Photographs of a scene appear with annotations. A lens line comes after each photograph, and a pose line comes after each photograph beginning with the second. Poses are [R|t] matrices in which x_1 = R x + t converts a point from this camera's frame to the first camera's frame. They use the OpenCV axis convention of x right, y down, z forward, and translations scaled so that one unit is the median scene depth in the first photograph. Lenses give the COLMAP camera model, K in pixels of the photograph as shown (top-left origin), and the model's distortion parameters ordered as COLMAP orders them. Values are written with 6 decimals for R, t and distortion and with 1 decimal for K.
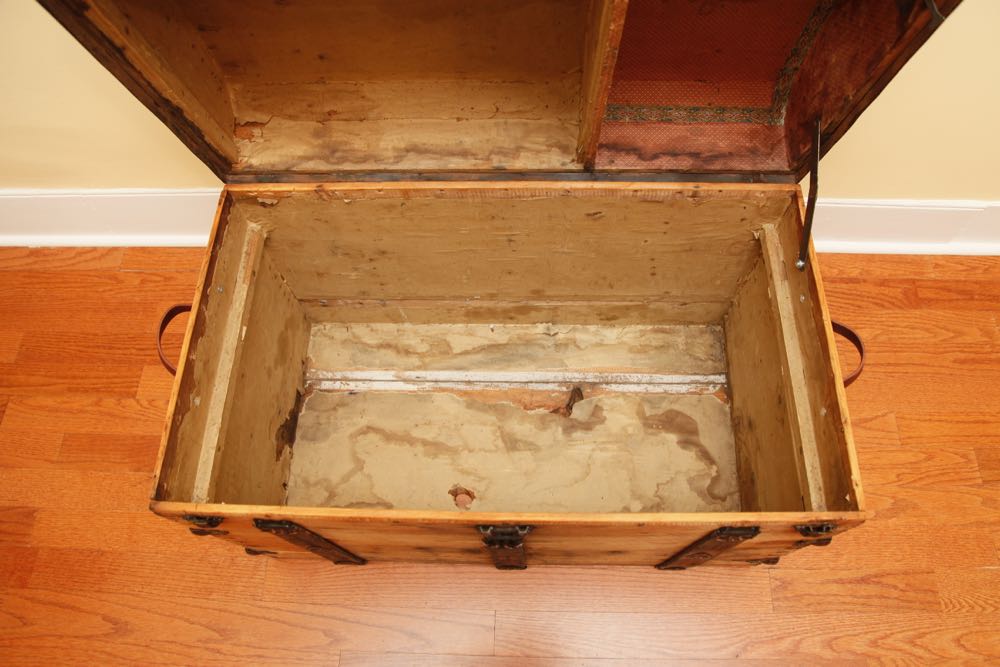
lens RADIAL K [[727.4, 0, 505.1], [0, 727.4, 428.8], [0, 0, 1]] dist [-0.123606, 0.072893]
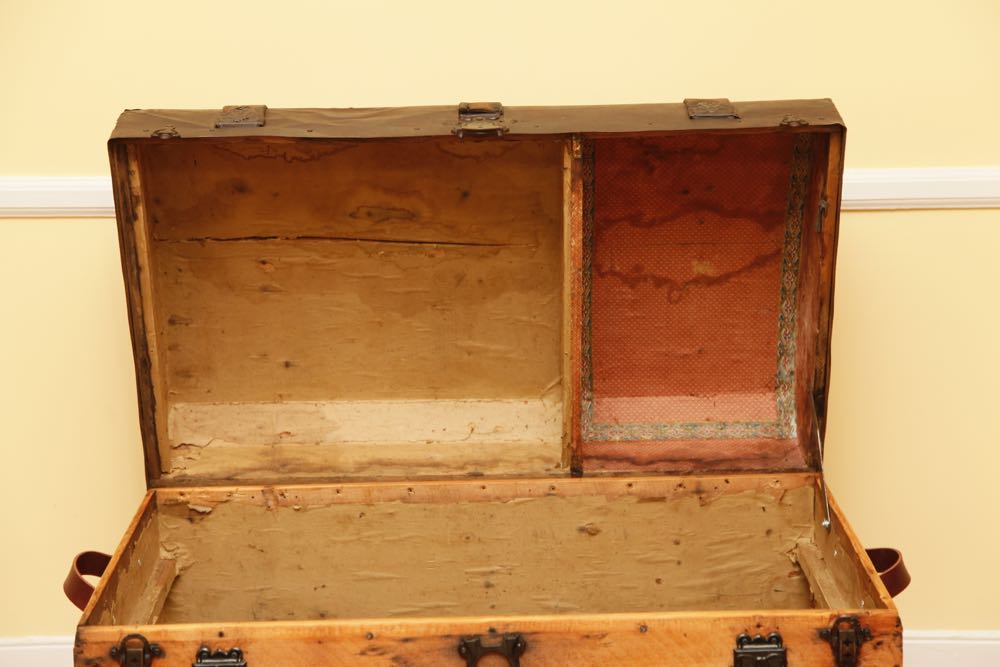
lens RADIAL K [[2060.1, 0, 505.4], [0, 2060.1, 333.8], [0, 0, 1]] dist [0.412528, 0.005638]
pose [[0.999571, -0.000655, 0.029294, -0.044920], [0.023606, 0.610270, -0.791841, 1.530012], [-0.017359, 0.792193, 0.610024, -0.681700]]
